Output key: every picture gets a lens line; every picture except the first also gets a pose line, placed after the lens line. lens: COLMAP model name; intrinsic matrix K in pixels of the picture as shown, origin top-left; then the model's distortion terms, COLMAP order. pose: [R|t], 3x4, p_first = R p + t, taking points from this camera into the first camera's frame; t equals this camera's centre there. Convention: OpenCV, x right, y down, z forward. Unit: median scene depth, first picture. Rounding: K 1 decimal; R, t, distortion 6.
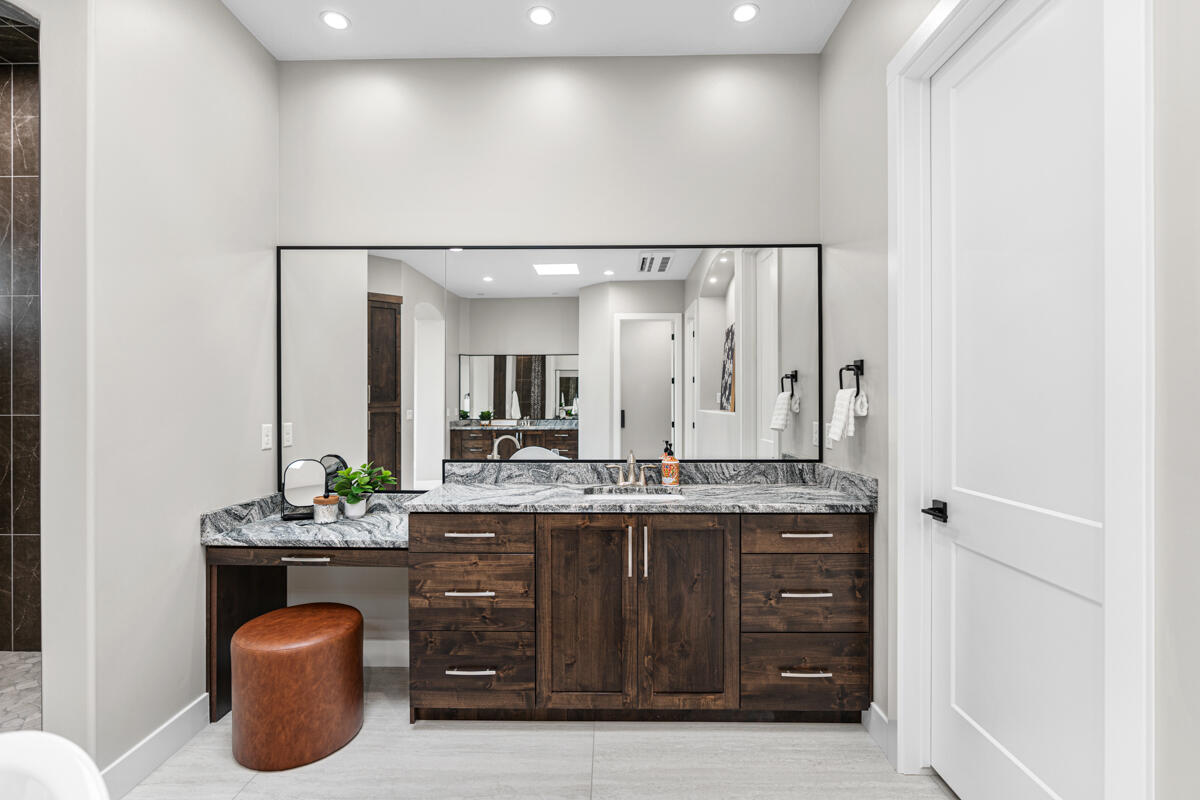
lens RADIAL K [[542.2, 0, 606.5], [0, 542.2, 396.7], [0, 0, 1]] dist [-0.004952, 0.000608]
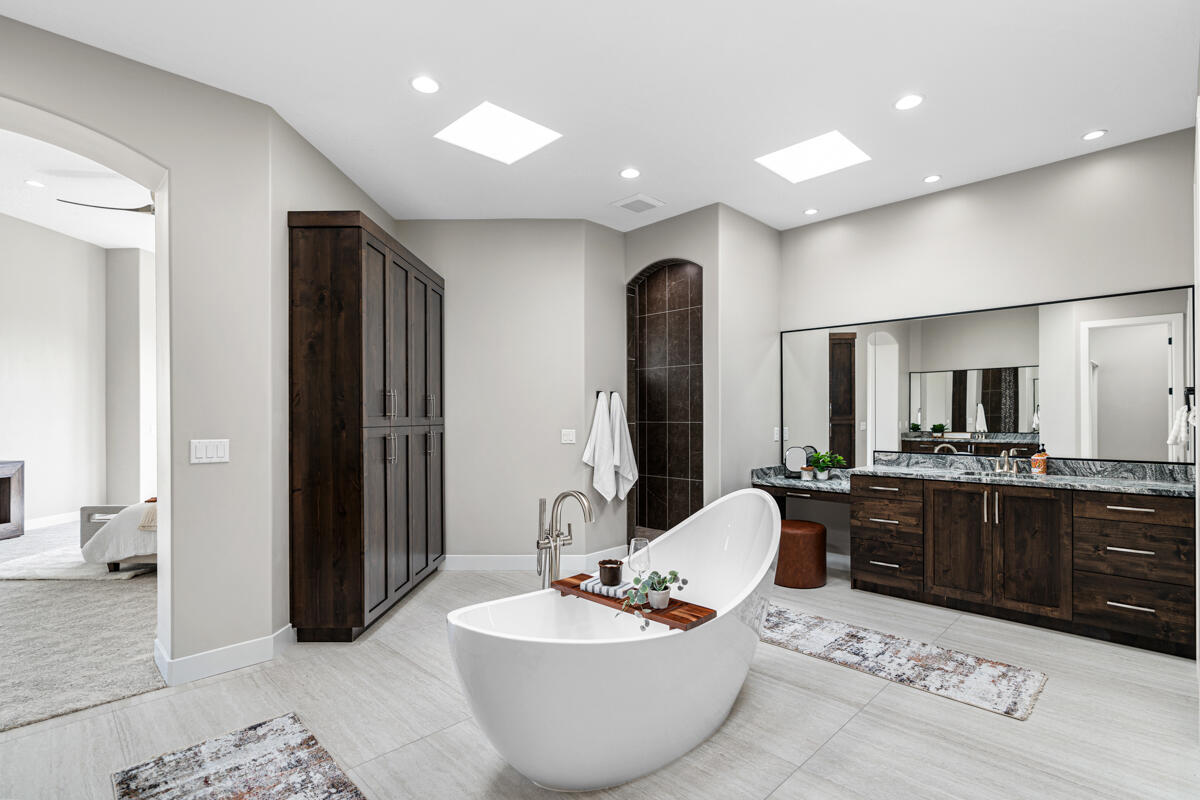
lens RADIAL K [[579.6, 0, 603.5], [0, 579.6, 423.5], [0, 0, 1]] dist [-0.005760, 0.000089]
pose [[0.705034, 0.007488, -0.709134, 0.456216], [0.008920, 0.999772, 0.019425, -0.010121], [0.709118, -0.020020, 0.704806, -1.023441]]
